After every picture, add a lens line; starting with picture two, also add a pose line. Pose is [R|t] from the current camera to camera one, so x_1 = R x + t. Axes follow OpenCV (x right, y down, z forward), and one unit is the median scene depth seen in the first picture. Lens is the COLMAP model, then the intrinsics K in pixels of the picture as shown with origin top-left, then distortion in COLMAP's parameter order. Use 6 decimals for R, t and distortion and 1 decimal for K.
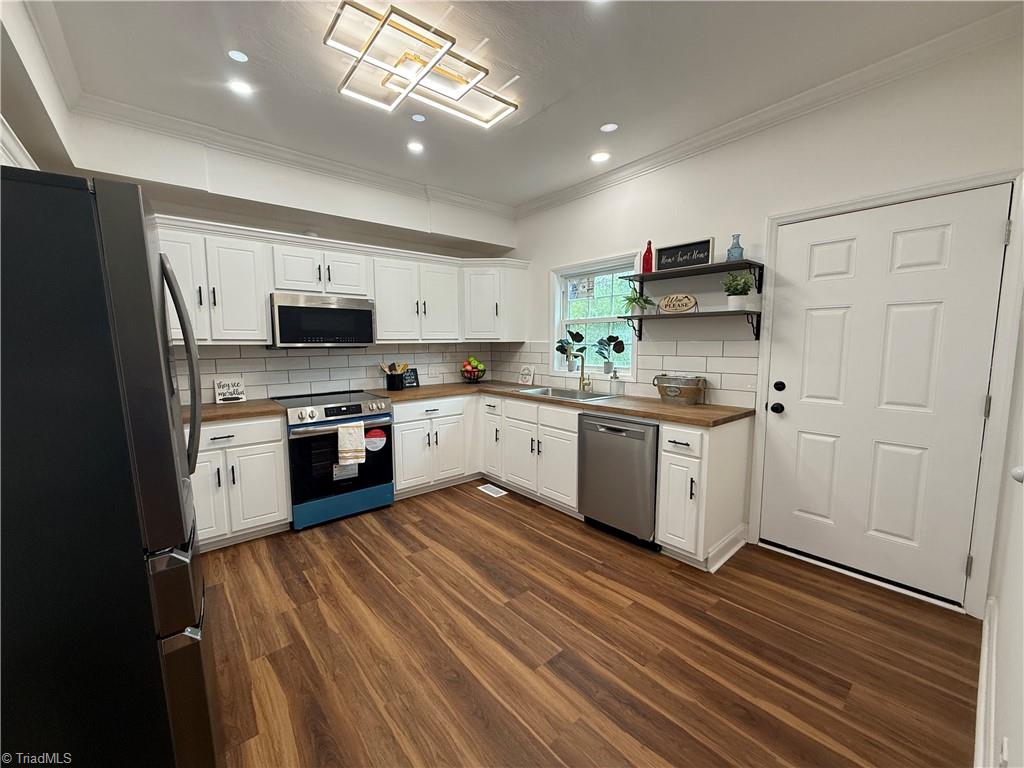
lens RADIAL K [[407.6, 0, 512.1], [0, 407.6, 382.1], [0, 0, 1]] dist [-0.000096, -0.000362]
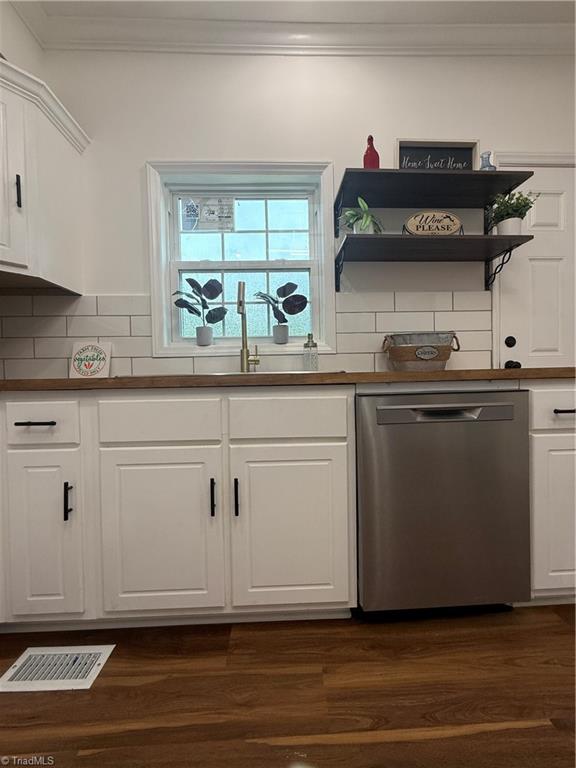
lens RADIAL K [[305.7, 0, 287.7], [0, 305.7, 381.6], [0, 0, 1]] dist [-0.000096, -0.000362]
pose [[0.616093, -0.024353, 0.787297, -0.138753], [0.095620, 0.994442, -0.044066, 0.059995], [-0.781848, 0.102430, 0.614997, 0.727036]]
